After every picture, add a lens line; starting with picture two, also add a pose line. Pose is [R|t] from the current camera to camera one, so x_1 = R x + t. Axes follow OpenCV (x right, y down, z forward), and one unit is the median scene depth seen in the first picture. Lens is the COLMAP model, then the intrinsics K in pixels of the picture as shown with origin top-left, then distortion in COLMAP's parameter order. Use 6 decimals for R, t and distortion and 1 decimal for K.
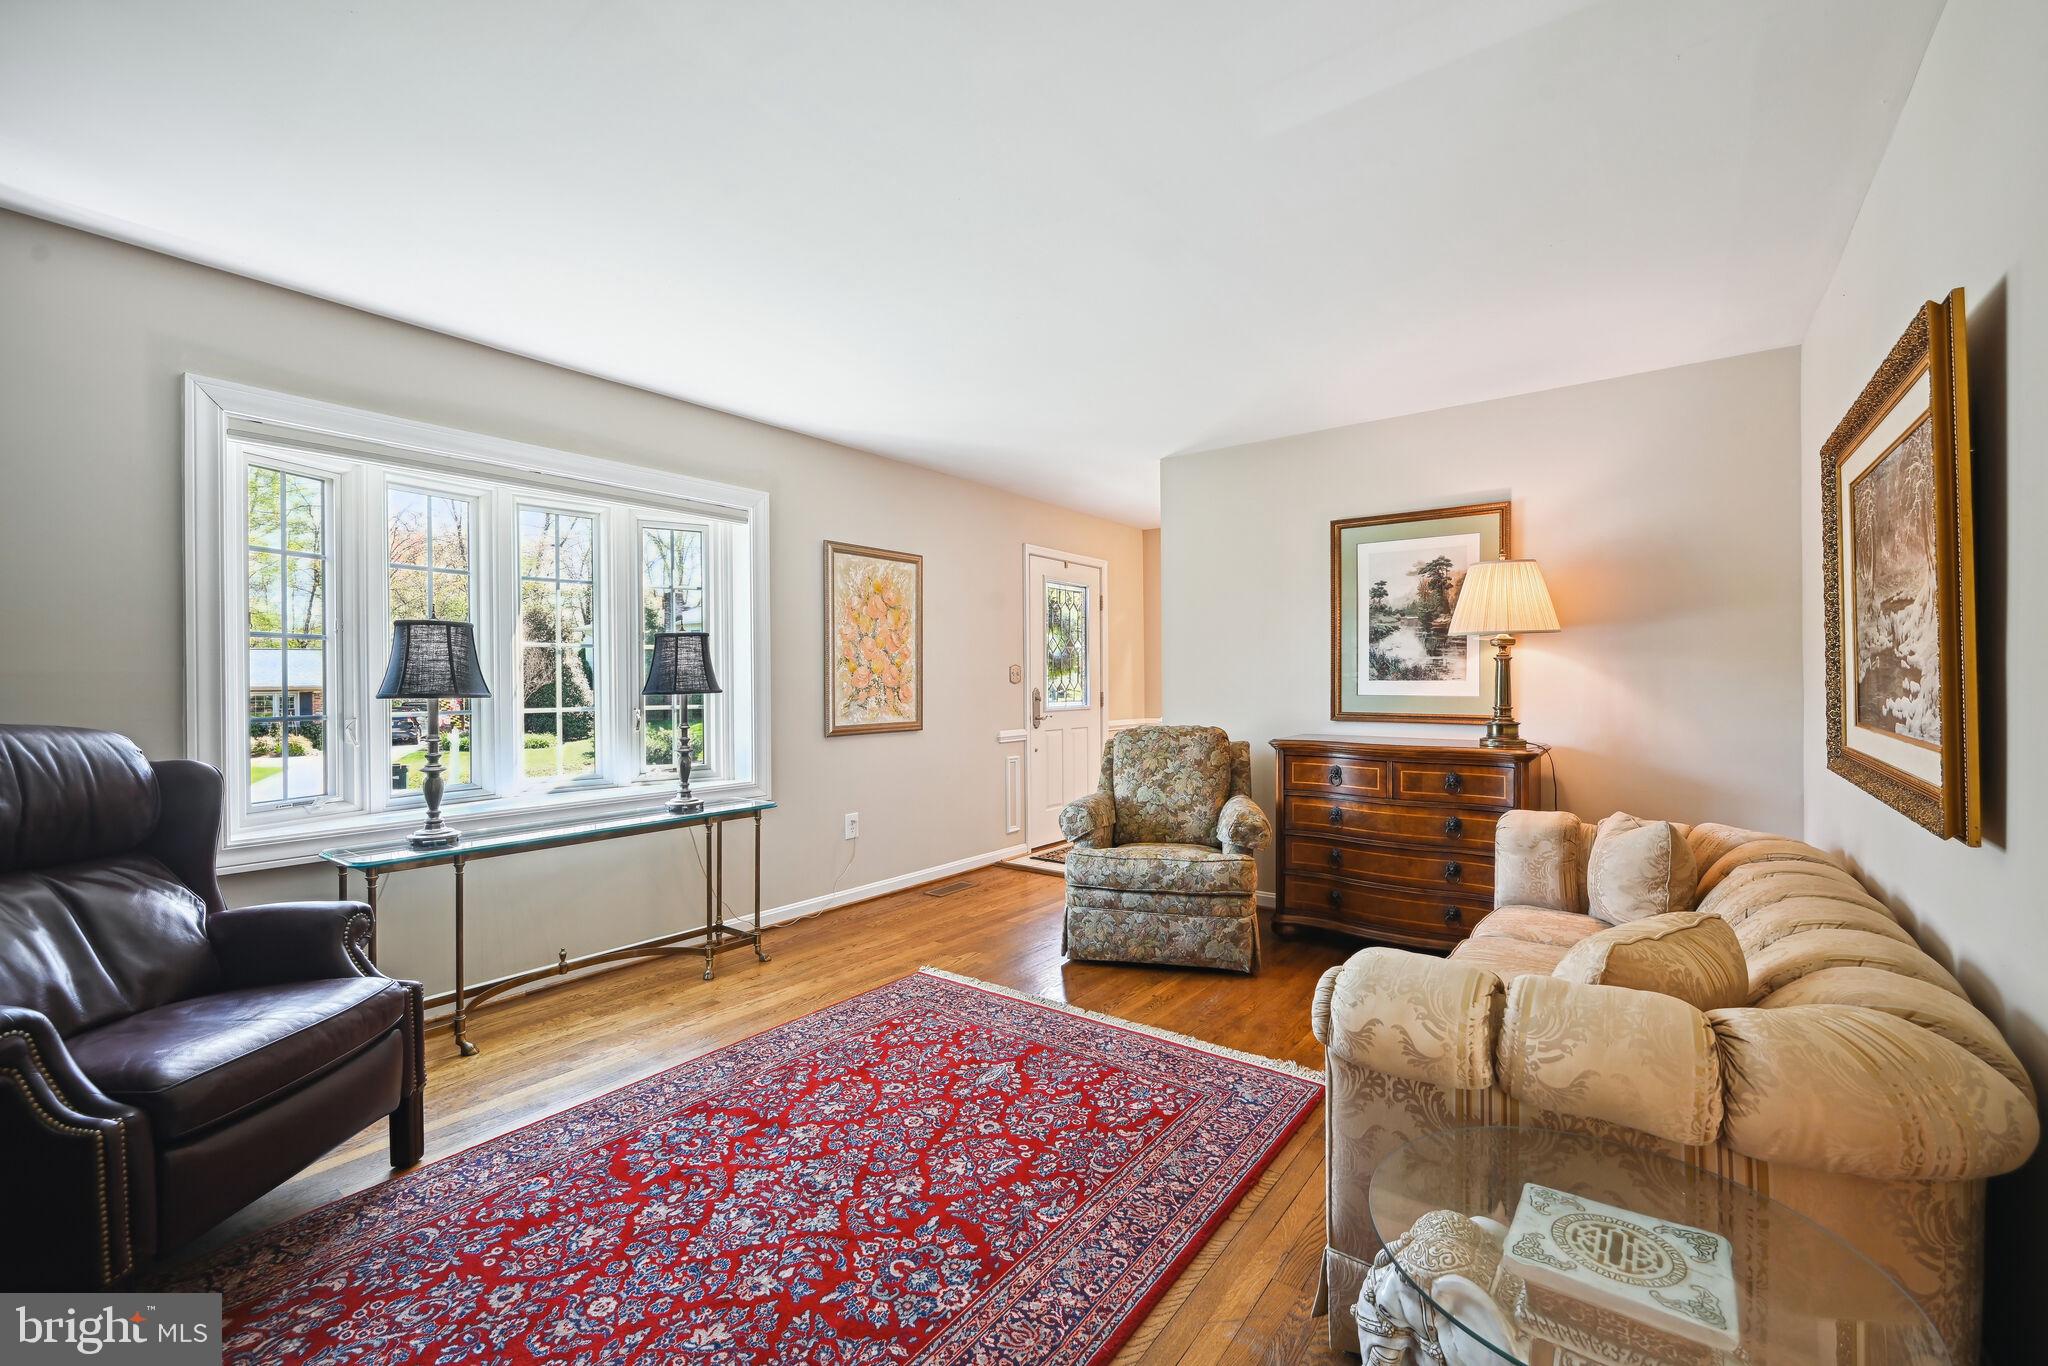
lens RADIAL K [[832.8, 0, 1015.8], [0, 832.8, 681.2], [0, 0, 1]] dist [0.001869, -0.000259]
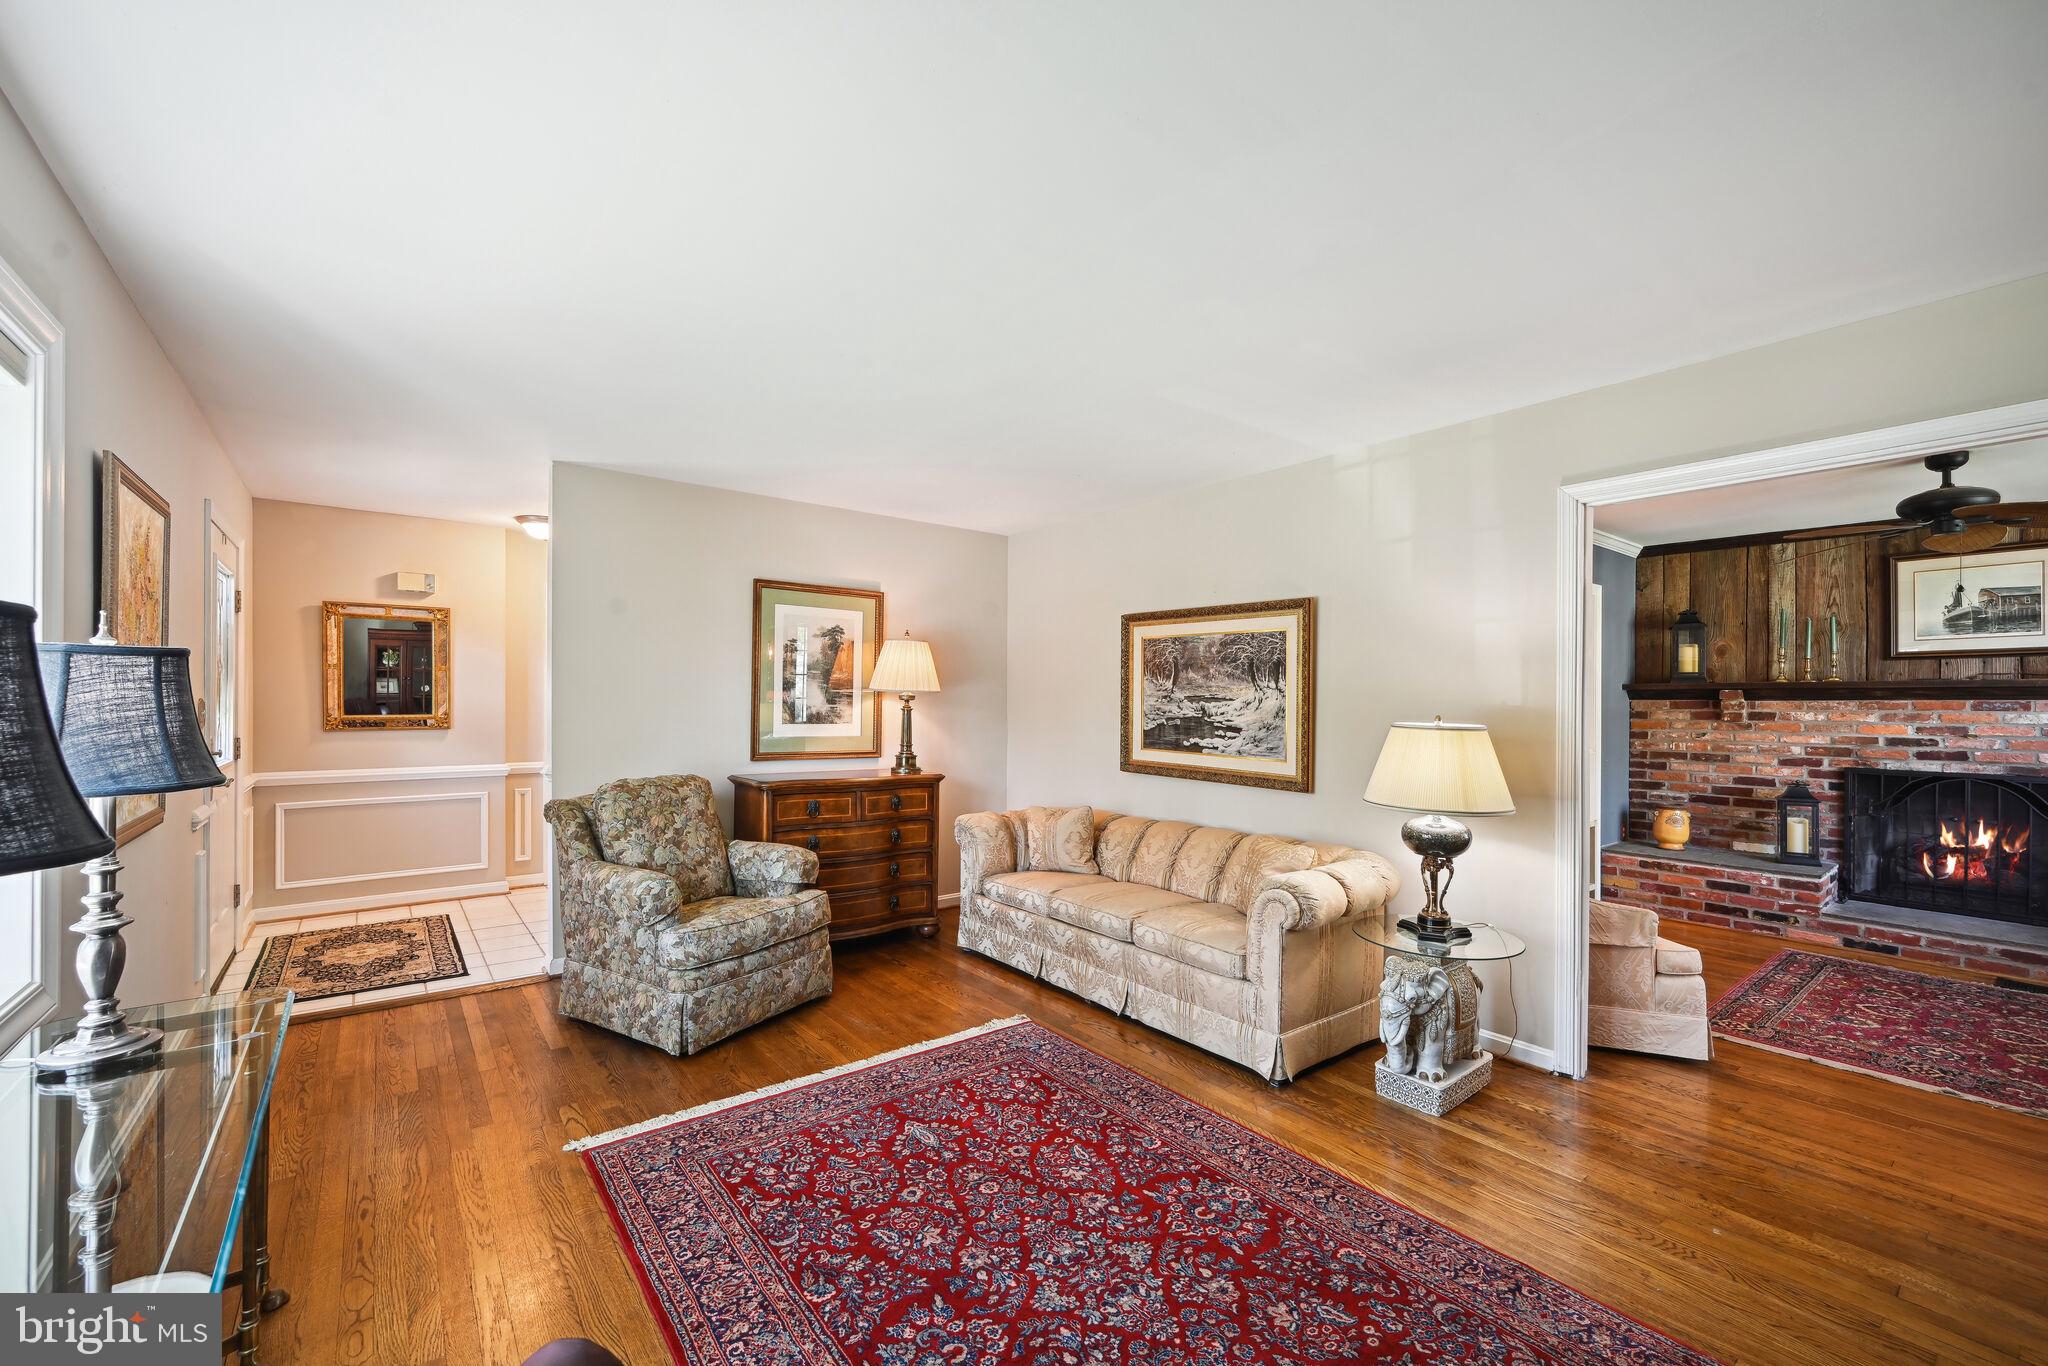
lens RADIAL K [[832.8, 0, 1010.3], [0, 832.8, 699.6], [0, 0, 1]] dist [0.001869, -0.000259]
pose [[0.265311, 0.013425, 0.964069, -0.707378], [-0.011258, 0.999878, -0.010825, -0.030471], [-0.964097, -0.007981, 0.265430, 0.464813]]
